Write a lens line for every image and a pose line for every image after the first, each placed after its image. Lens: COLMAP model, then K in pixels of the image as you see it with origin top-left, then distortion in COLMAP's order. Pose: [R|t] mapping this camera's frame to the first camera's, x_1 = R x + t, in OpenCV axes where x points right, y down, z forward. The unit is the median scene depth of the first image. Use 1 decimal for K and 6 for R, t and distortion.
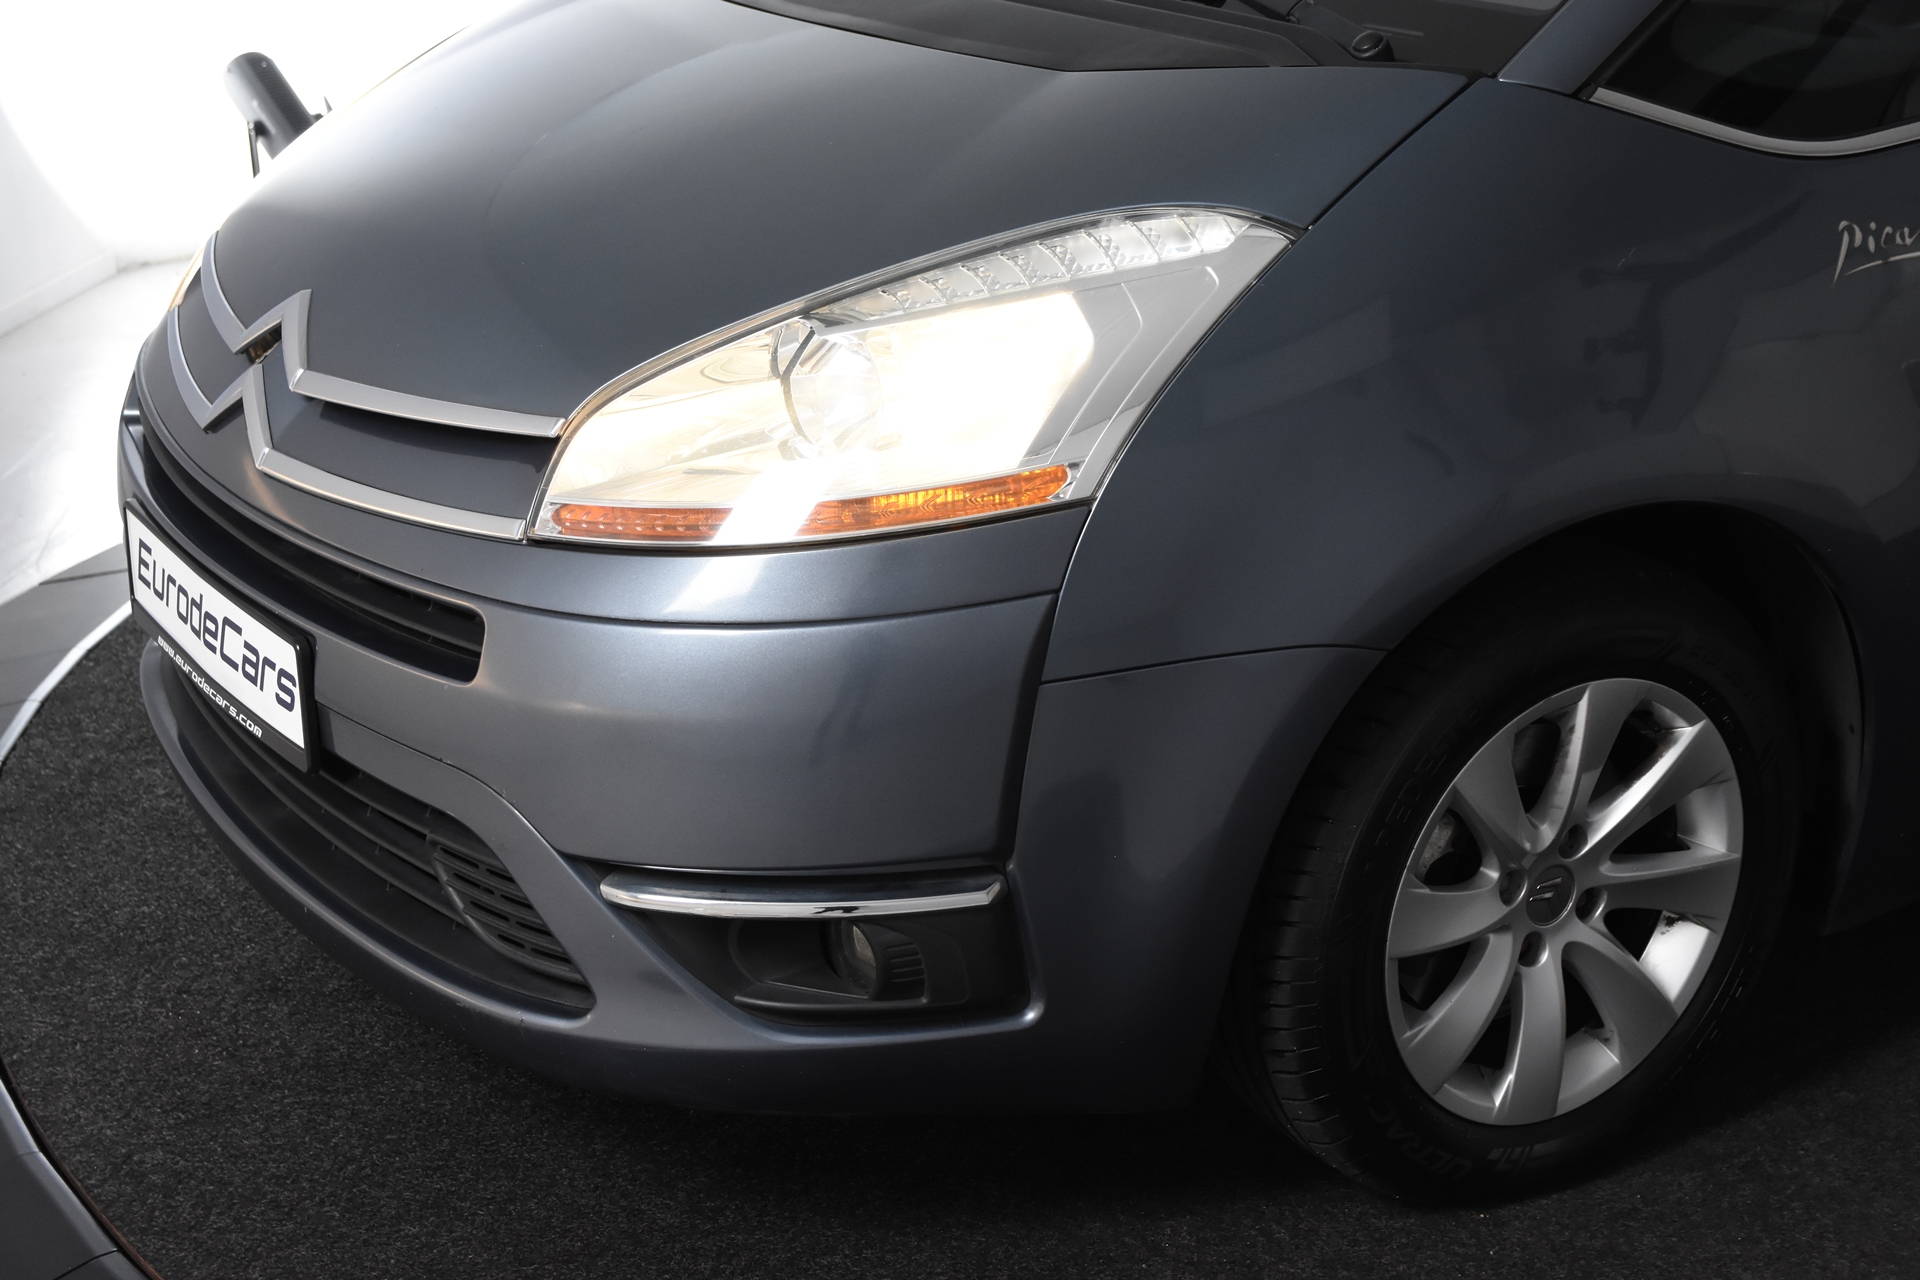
lens RADIAL K [[2782.1, 0, 954.1], [0, 2782.1, 673.1], [0, 0, 1]] dist [0.076650, 0.000000]
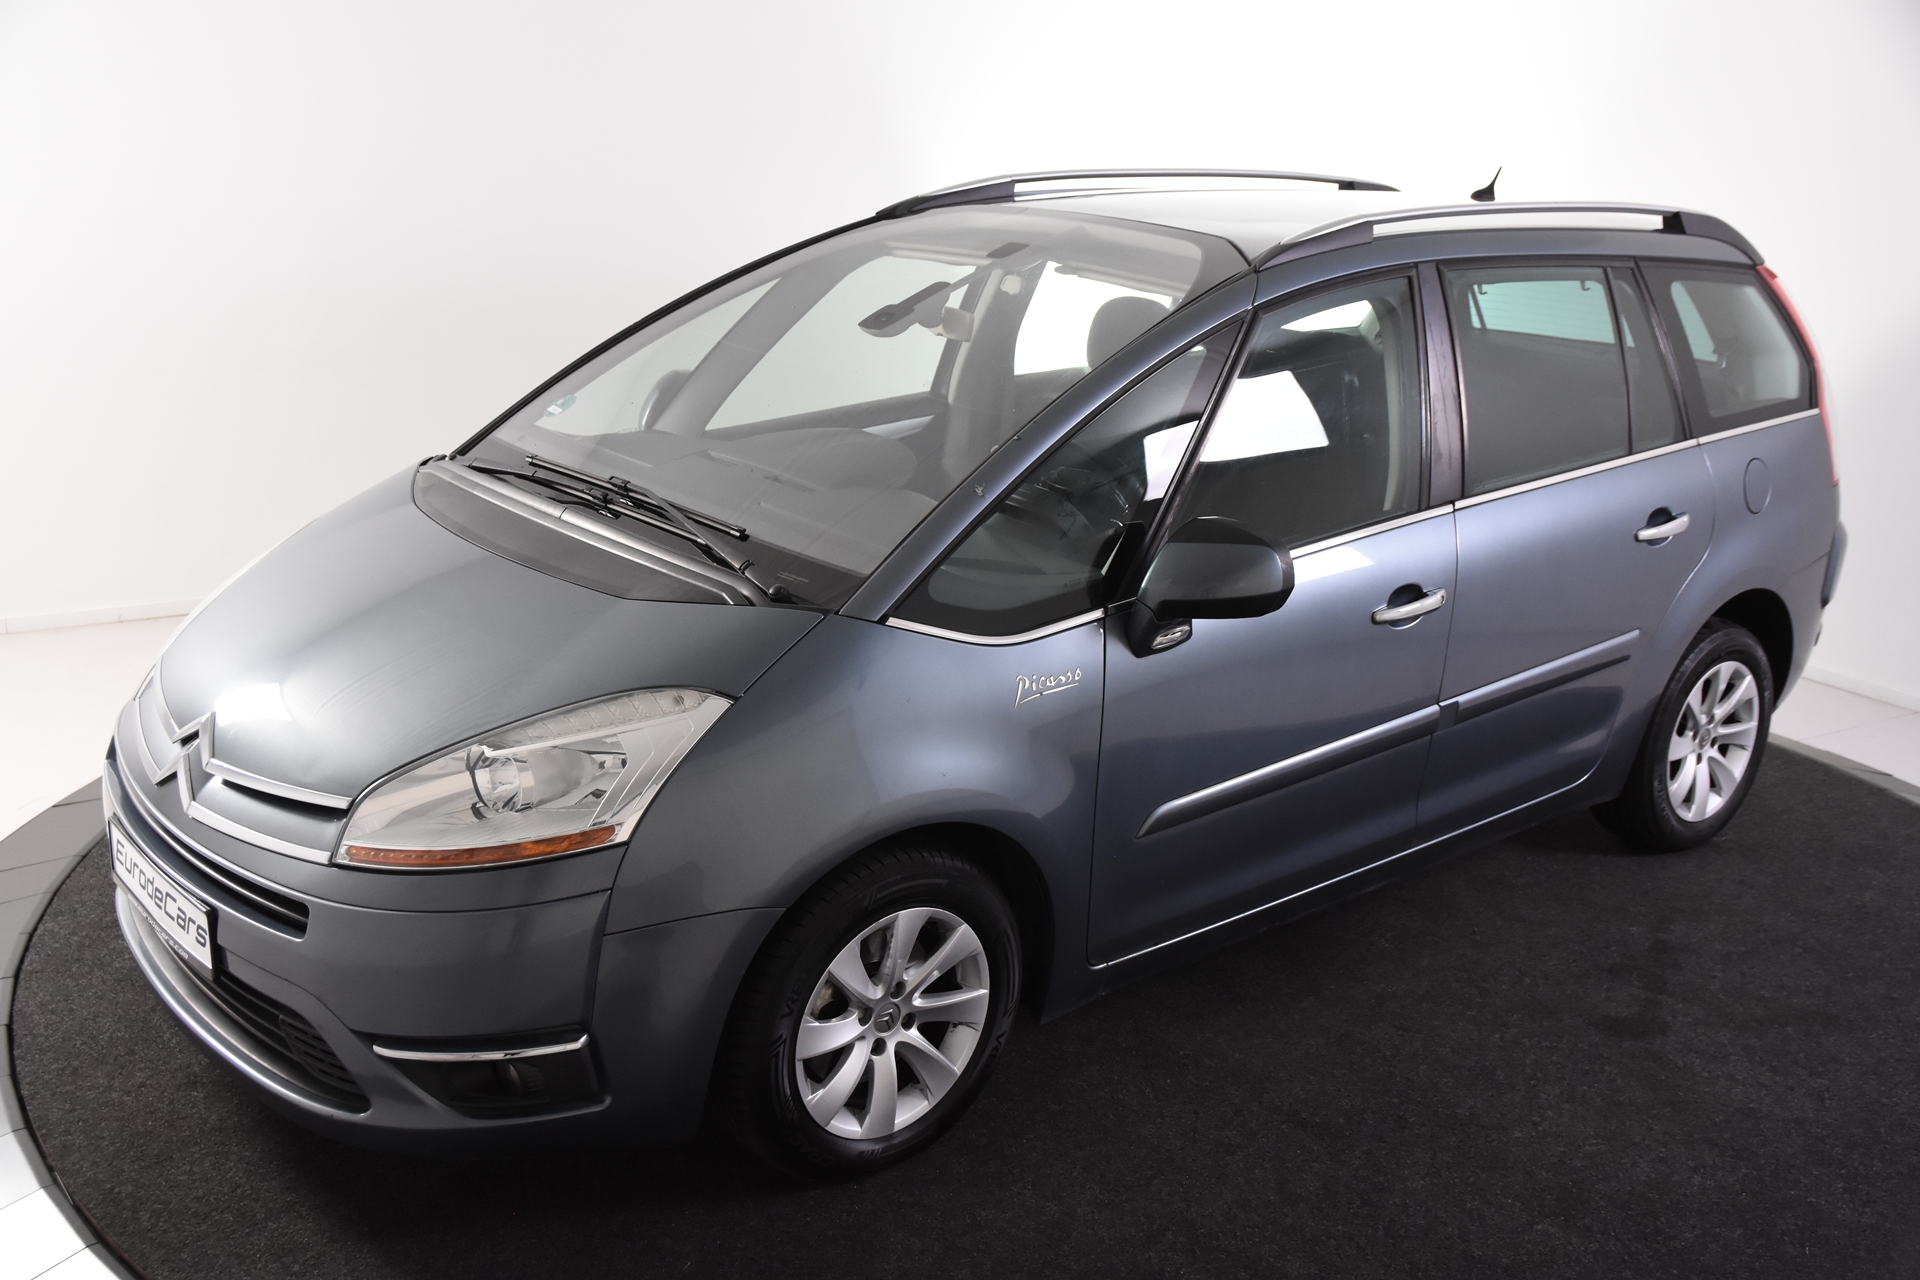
lens RADIAL K [[1841.9, 0, 964.3], [0, 1841.9, 644.9], [0, 0, 1]] dist [-0.024799, 0.000000]
pose [[0.987481, -0.010148, 0.157414, 0.069967], [0.019931, 0.997957, -0.060694, -0.102150], [-0.156477, 0.063072, 0.985666, -0.284093]]
